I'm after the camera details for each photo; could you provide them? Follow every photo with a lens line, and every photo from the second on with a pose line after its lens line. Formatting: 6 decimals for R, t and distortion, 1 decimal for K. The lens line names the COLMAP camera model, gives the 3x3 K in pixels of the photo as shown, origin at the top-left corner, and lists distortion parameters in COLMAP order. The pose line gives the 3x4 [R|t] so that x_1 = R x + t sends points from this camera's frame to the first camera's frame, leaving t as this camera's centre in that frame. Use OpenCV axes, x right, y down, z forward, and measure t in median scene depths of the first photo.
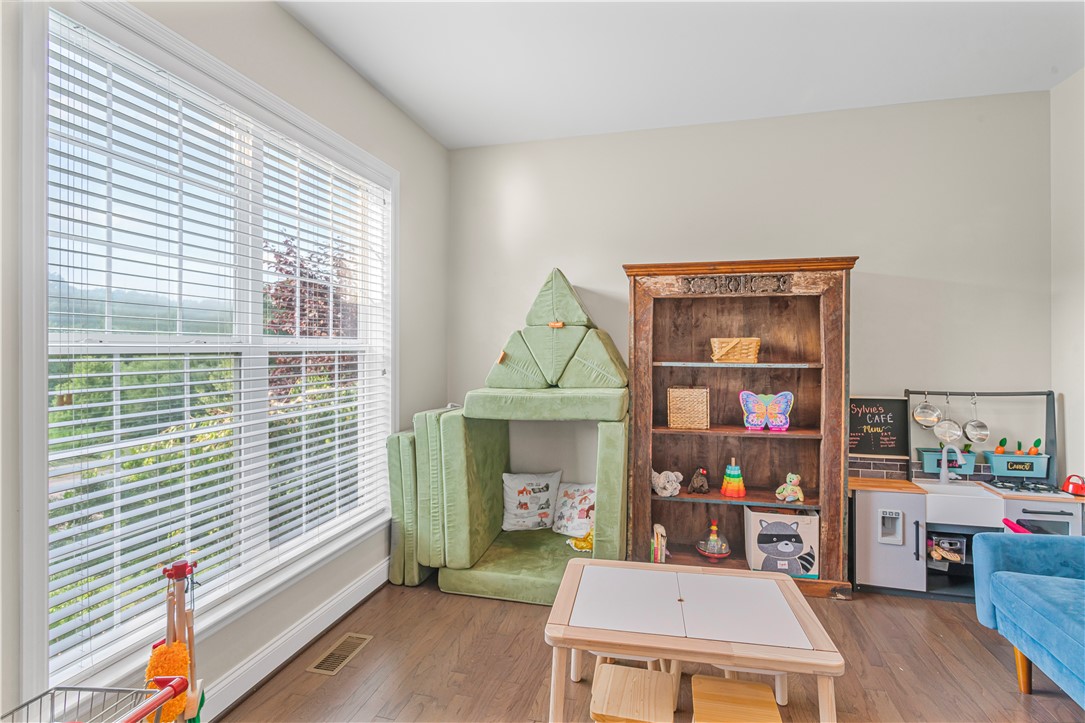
lens RADIAL K [[517.8, 0, 545.4], [0, 517.8, 351.3], [0, 0, 1]] dist [-0.003418, -0.000372]
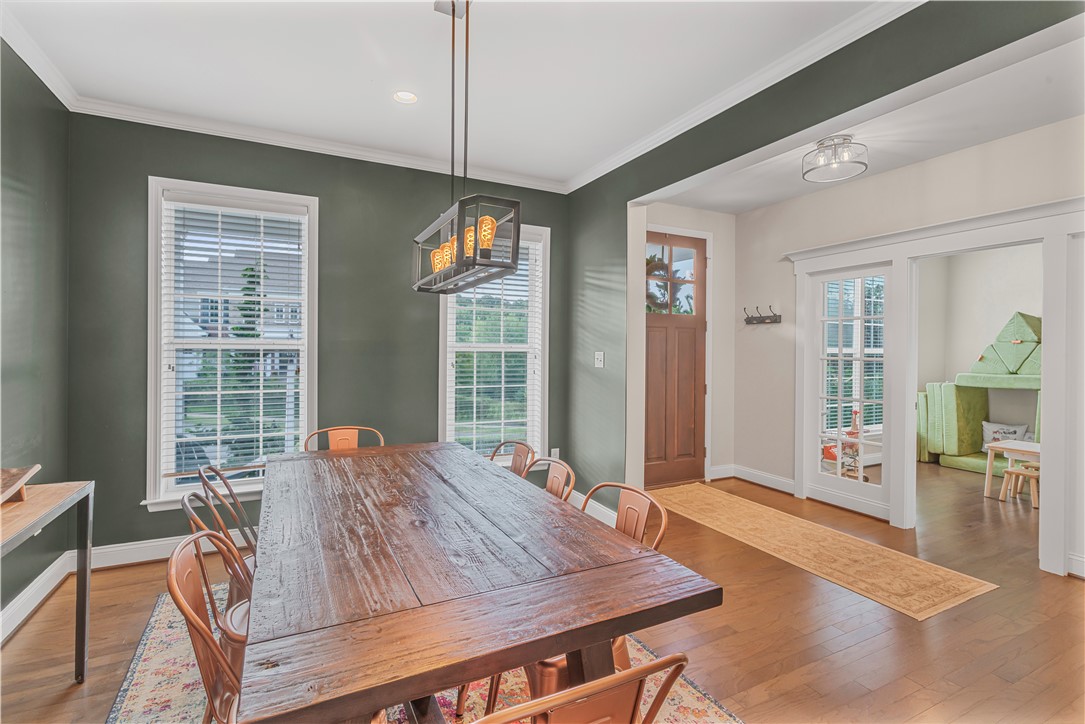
lens RADIAL K [[517.8, 0, 545.4], [0, 517.8, 351.8], [0, 0, 1]] dist [-0.003418, -0.000372]
pose [[0.660082, 0.010125, -0.751126, 0.312091], [-0.013214, 0.999911, 0.001866, 0.006531], [0.751078, 0.008694, 0.660157, -1.611346]]
